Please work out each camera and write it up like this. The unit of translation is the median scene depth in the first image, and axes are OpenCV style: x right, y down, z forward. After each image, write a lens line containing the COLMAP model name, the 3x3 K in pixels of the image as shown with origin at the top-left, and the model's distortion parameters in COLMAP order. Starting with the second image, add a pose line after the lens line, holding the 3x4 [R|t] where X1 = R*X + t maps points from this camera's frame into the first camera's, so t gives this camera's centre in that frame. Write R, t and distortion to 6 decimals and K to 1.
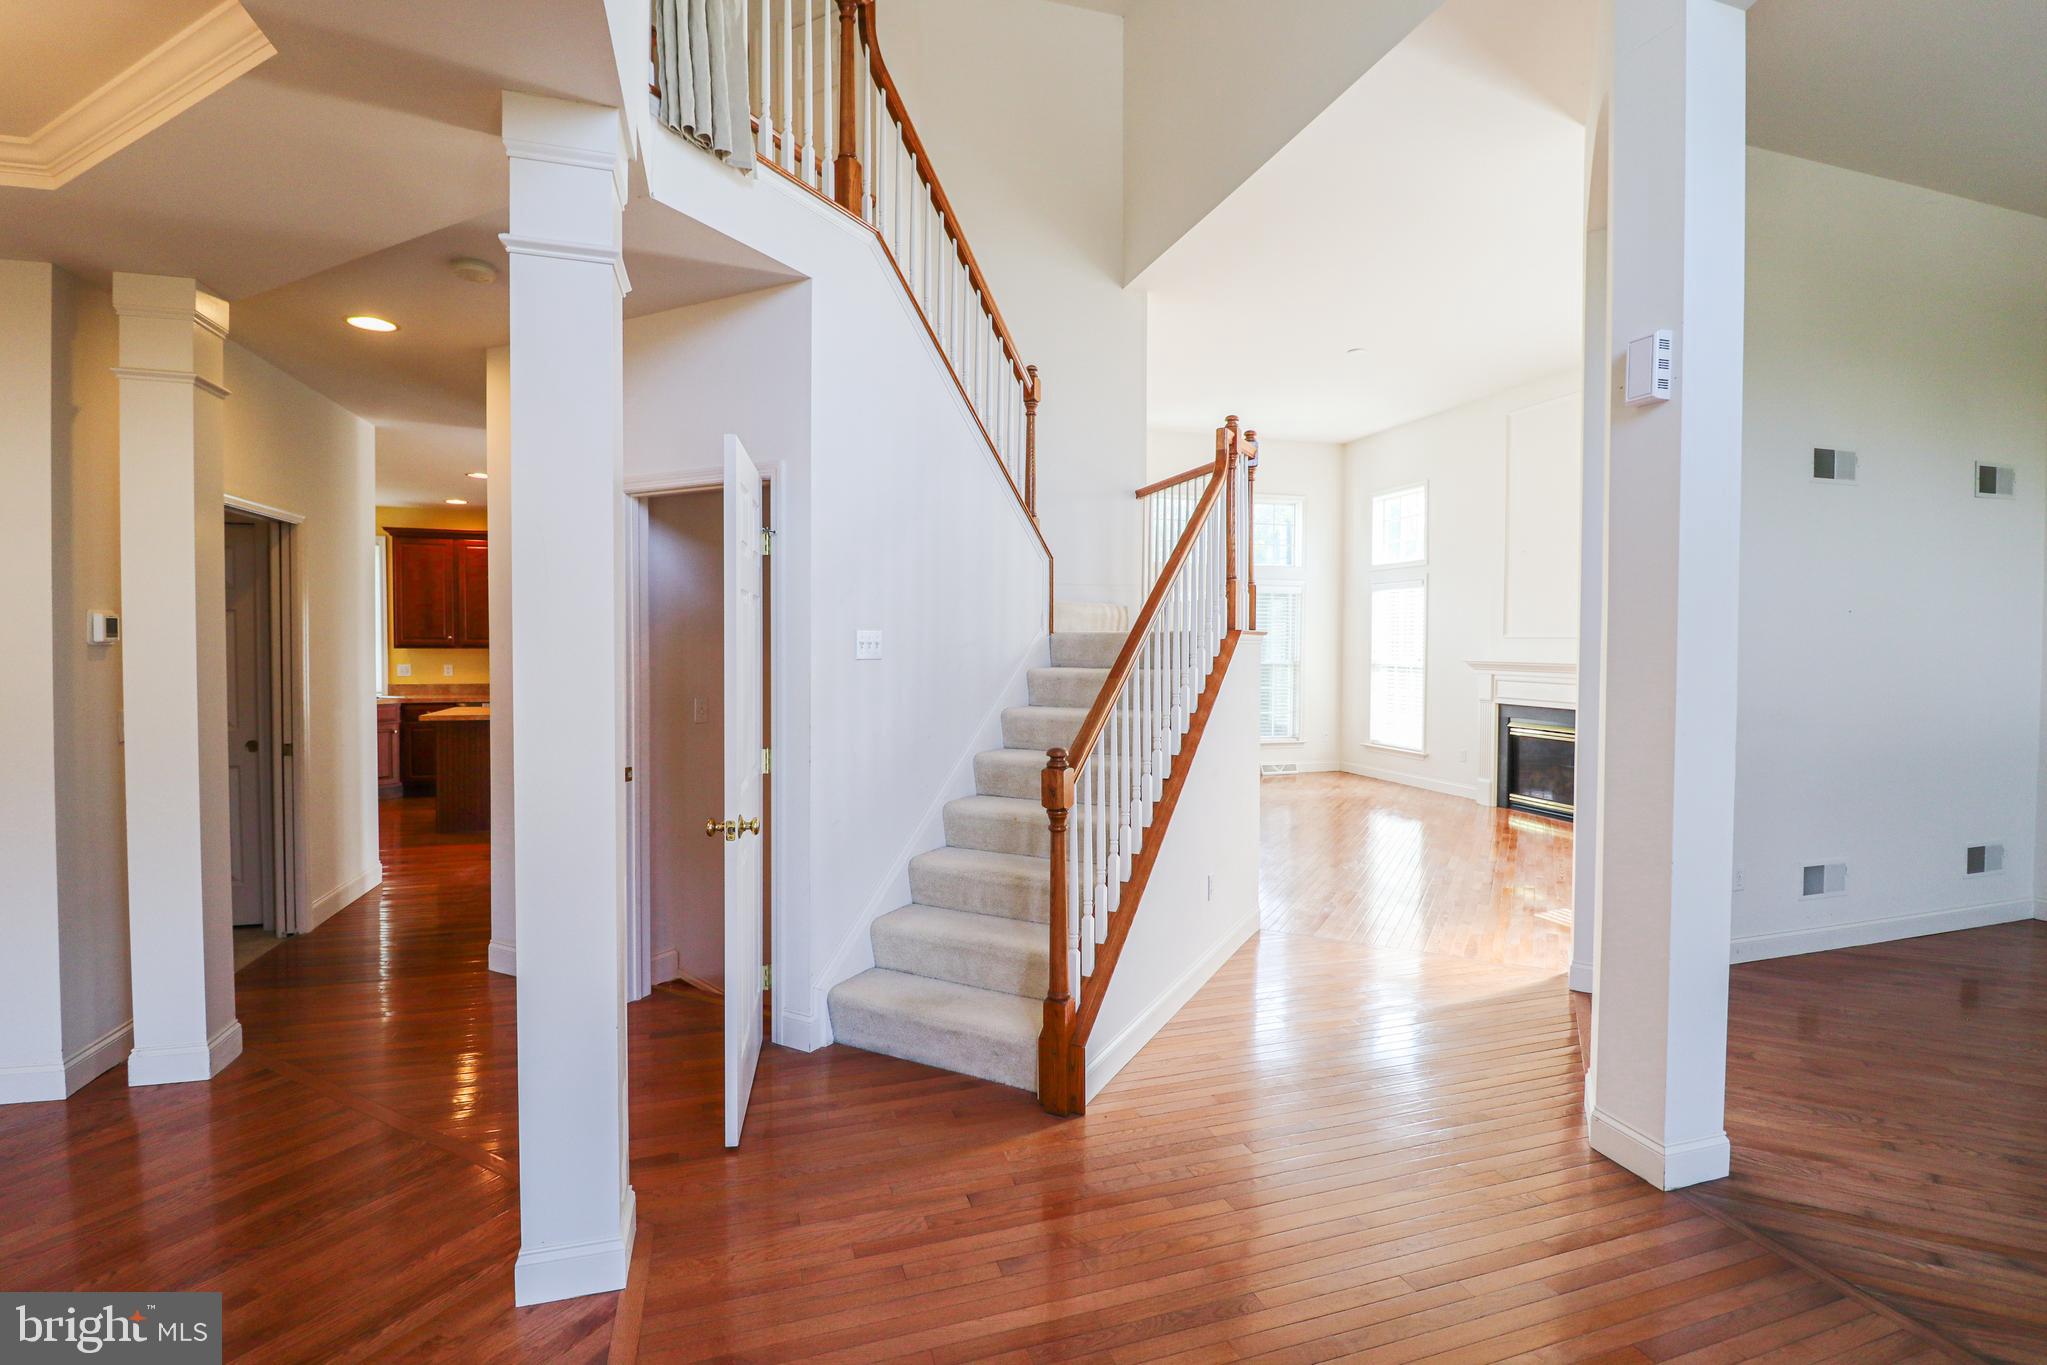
lens RADIAL K [[945.4, 0, 1025.8], [0, 945.4, 673.9], [0, 0, 1]] dist [-0.008418, -0.007846]
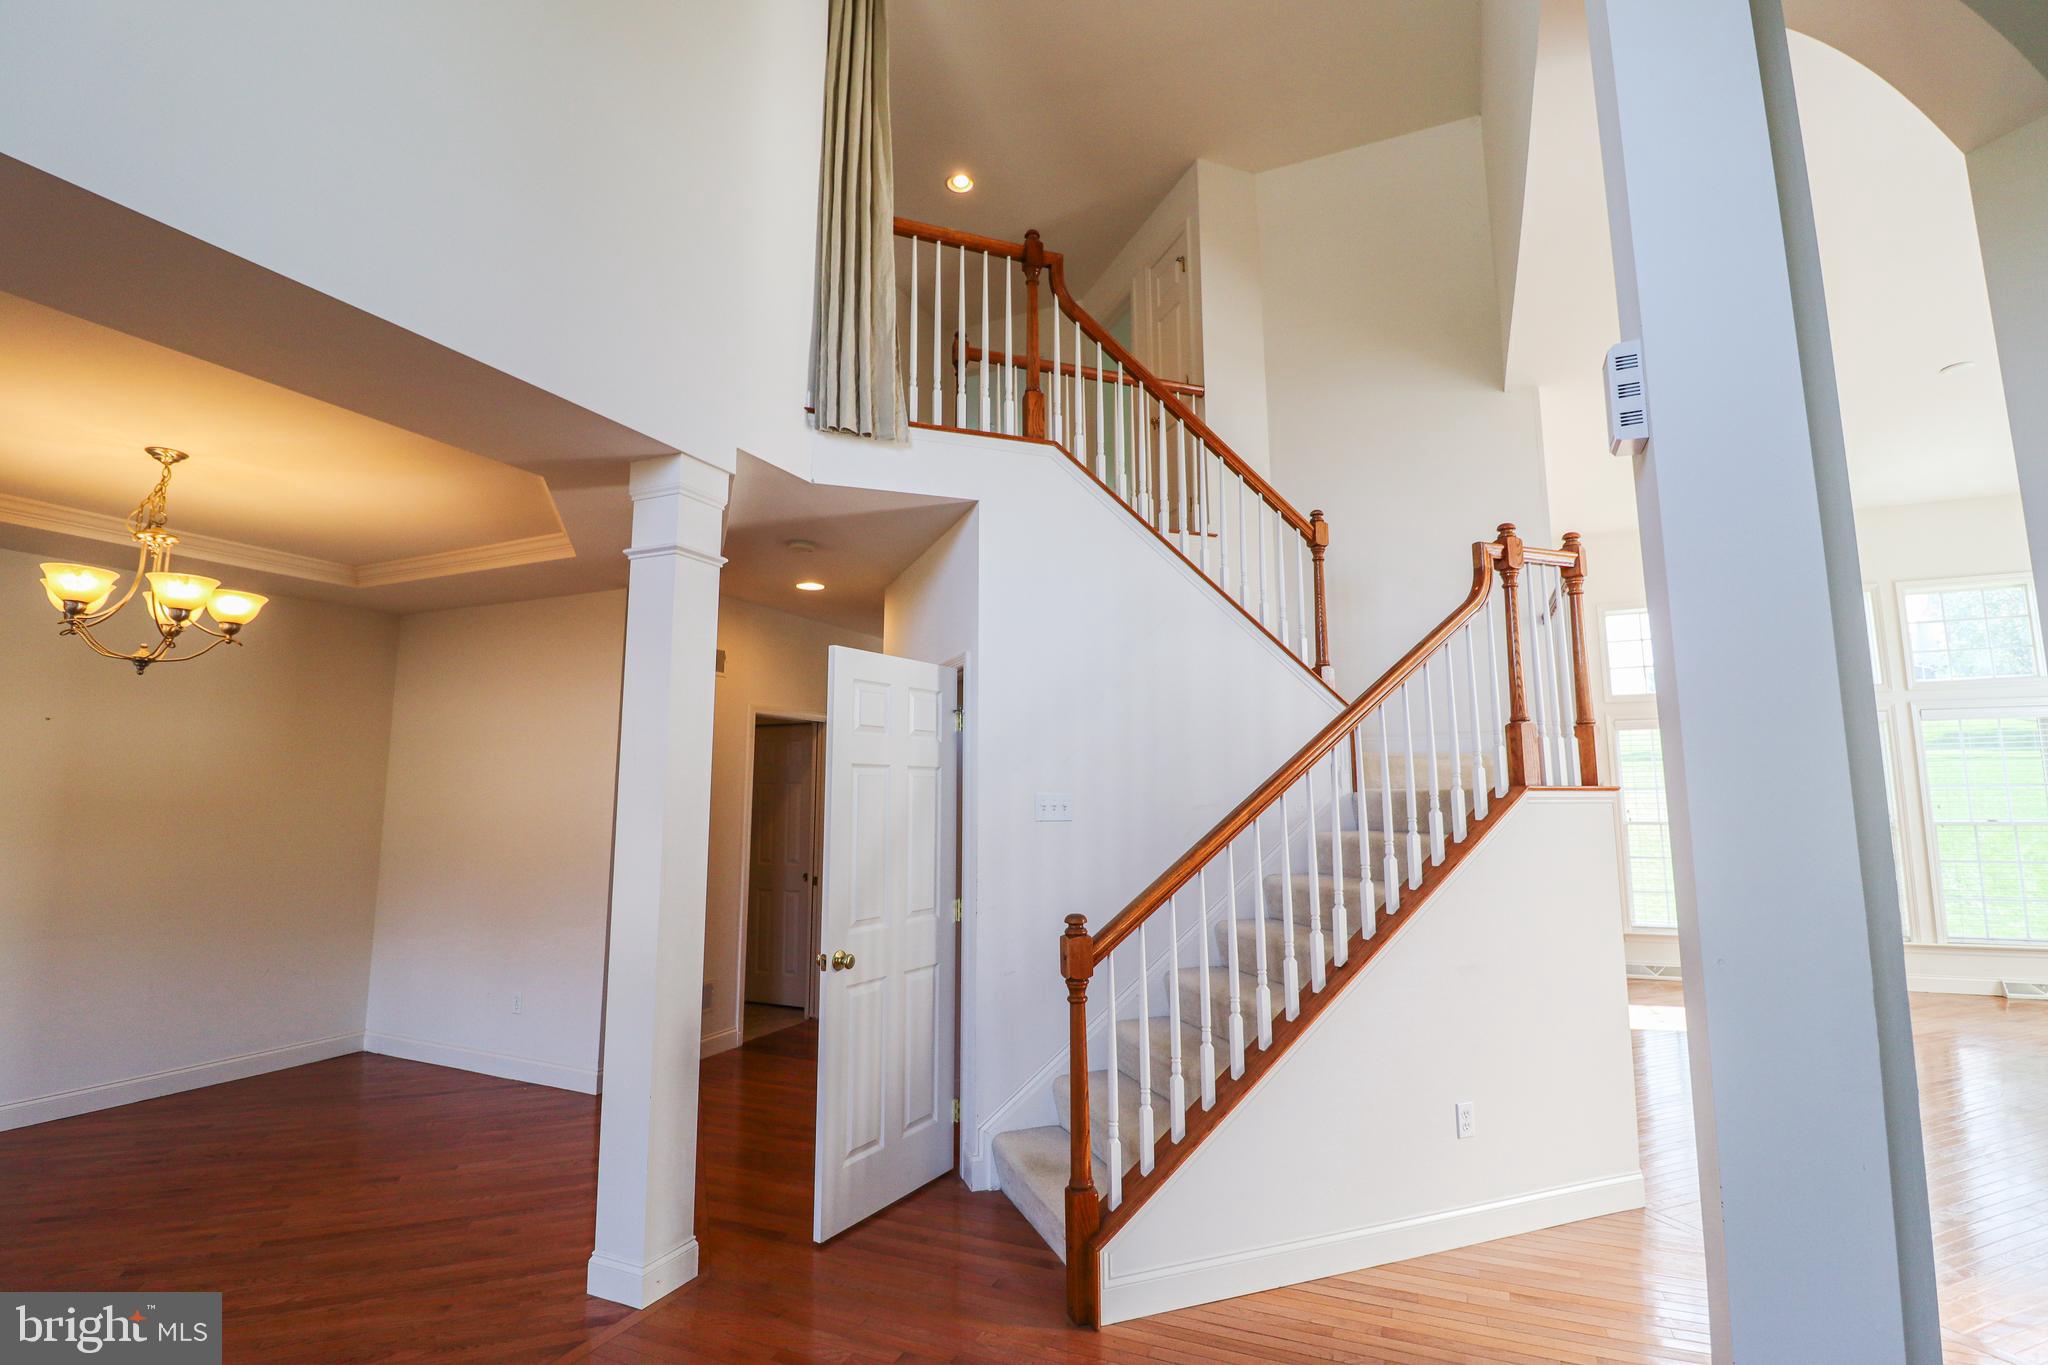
lens RADIAL K [[945.9, 0, 1041.1], [0, 945.9, 672.2], [0, 0, 1]] dist [-0.008418, -0.007846]
pose [[0.750842, -0.094162, -0.653735, 0.610472], [-0.014247, 0.987246, -0.158563, -0.013562], [0.660328, 0.128369, 0.739925, 0.191756]]
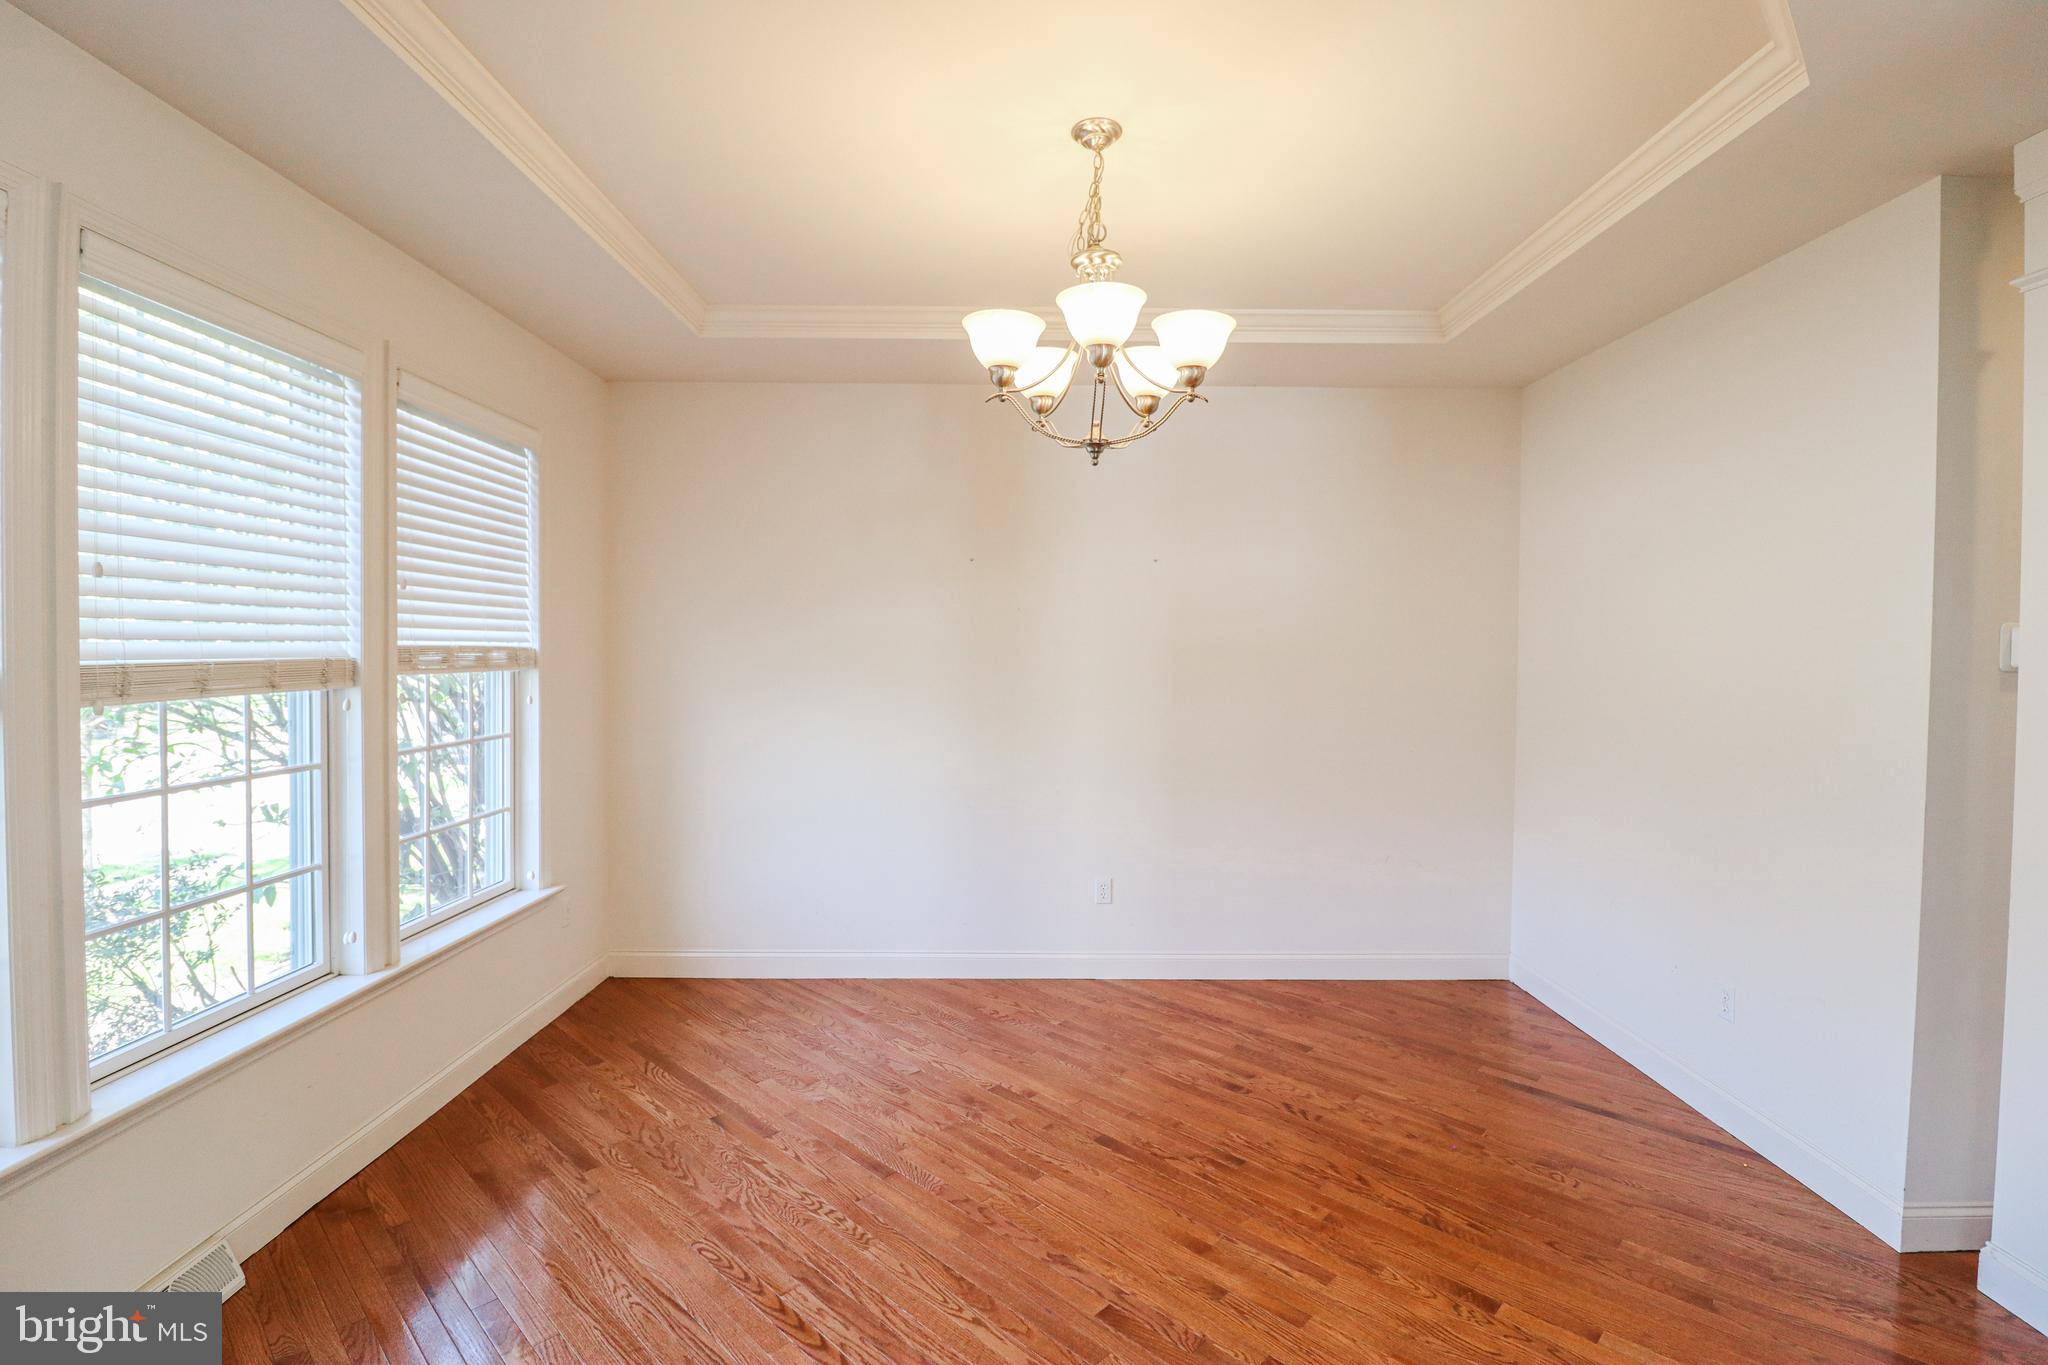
lens RADIAL K [[945.9, 0, 1021.8], [0, 945.9, 668.3], [0, 0, 1]] dist [-0.008418, -0.007846]
pose [[-0.298930, 0.011989, -0.954200, -0.076522], [-0.040613, 0.998855, 0.025273, -0.019031], [0.953411, 0.046307, -0.298101, 0.459701]]
